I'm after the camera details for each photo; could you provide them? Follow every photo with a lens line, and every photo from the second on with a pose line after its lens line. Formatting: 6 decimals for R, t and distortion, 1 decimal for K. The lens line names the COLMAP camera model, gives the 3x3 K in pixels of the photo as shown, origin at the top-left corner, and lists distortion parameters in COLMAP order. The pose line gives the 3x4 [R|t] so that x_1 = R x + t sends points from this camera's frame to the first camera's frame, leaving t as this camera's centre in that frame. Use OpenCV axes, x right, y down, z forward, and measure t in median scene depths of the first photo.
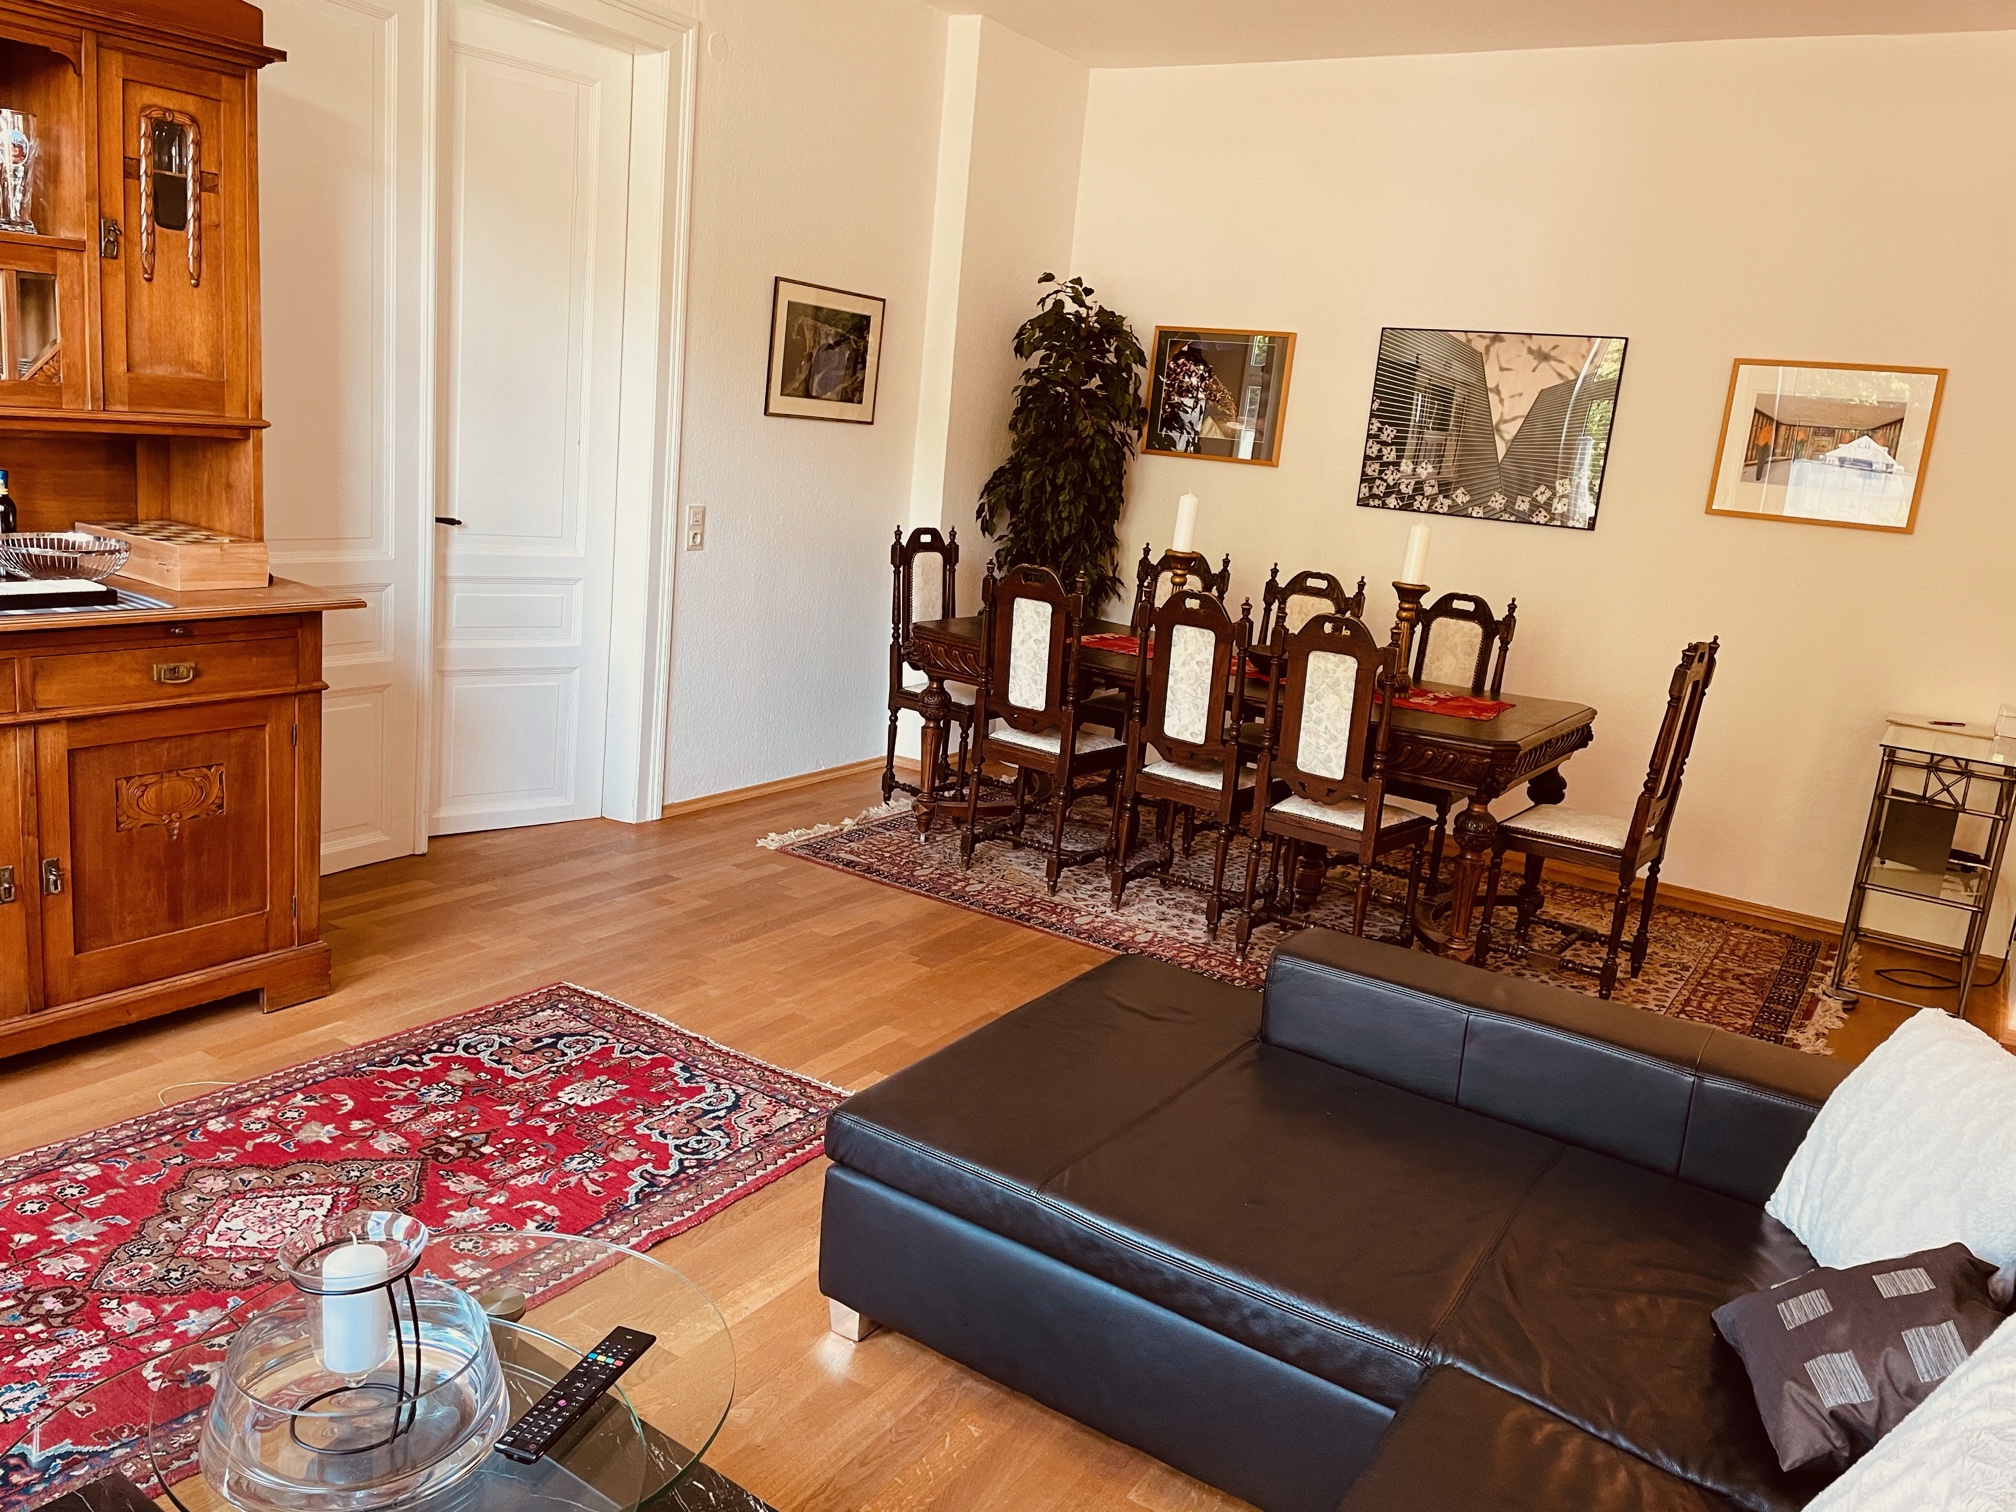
lens RADIAL K [[1530.4, 0, 1016.4], [0, 1530.4, 748.6], [0, 0, 1]] dist [0.089994, -0.107616]
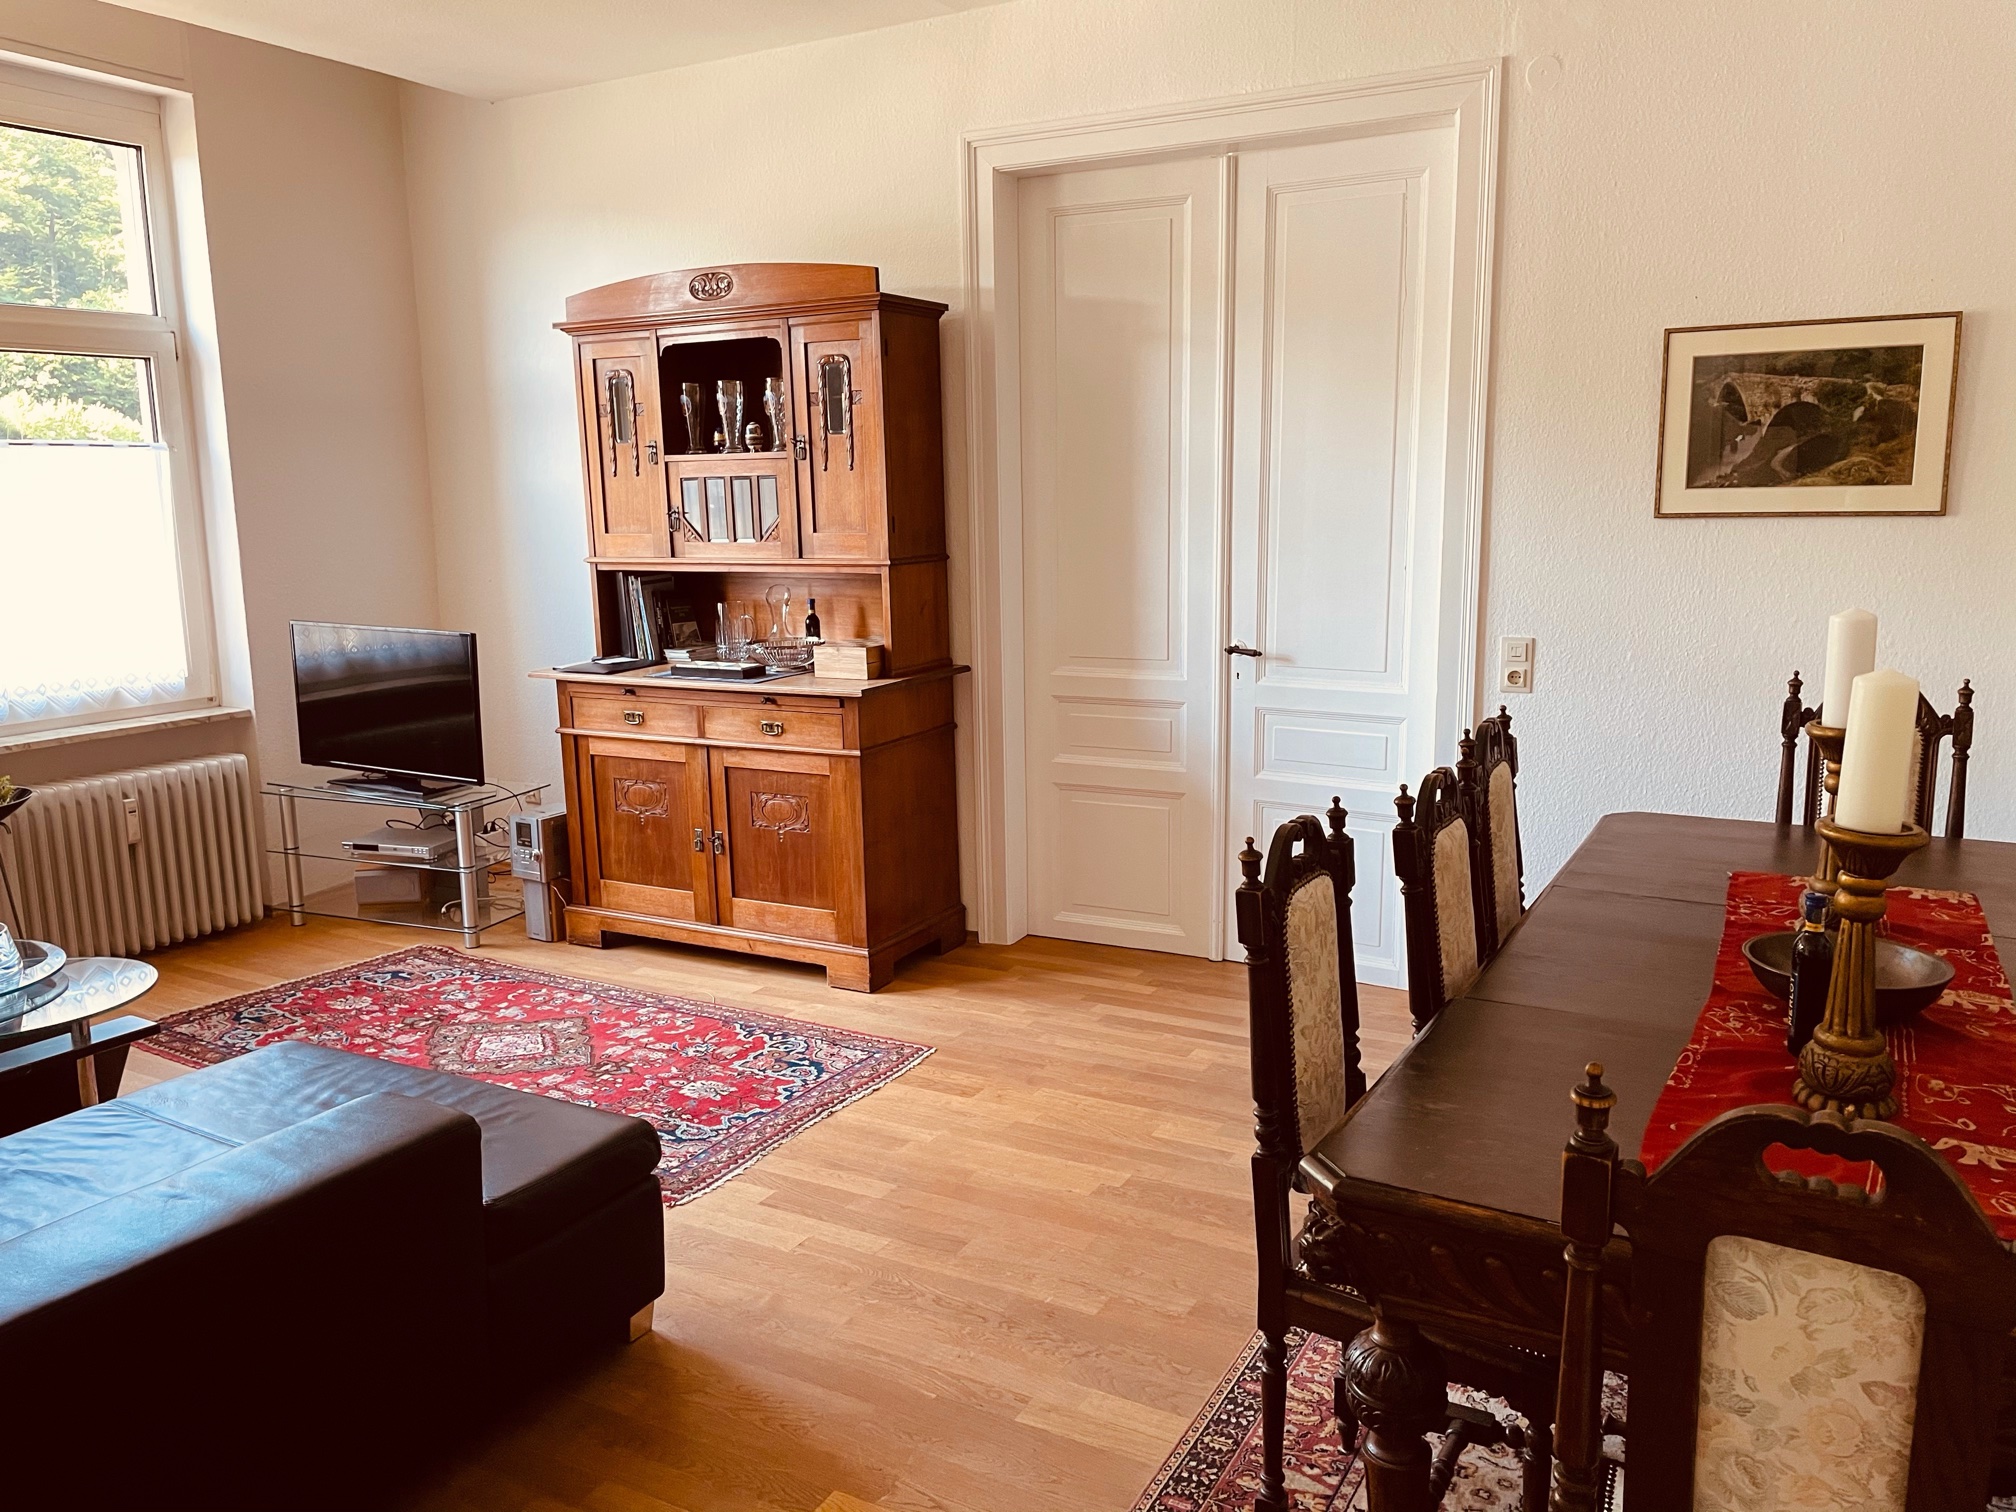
lens RADIAL K [[1530.4, 0, 1009.9], [0, 1530.4, 745.4], [0, 0, 1]] dist [0.089994, -0.107616]
pose [[0.047983, 0.069436, -0.996432, 0.836357], [-0.187936, 0.980391, 0.059268, -0.144480], [0.981008, 0.184422, 0.060091, 1.007429]]
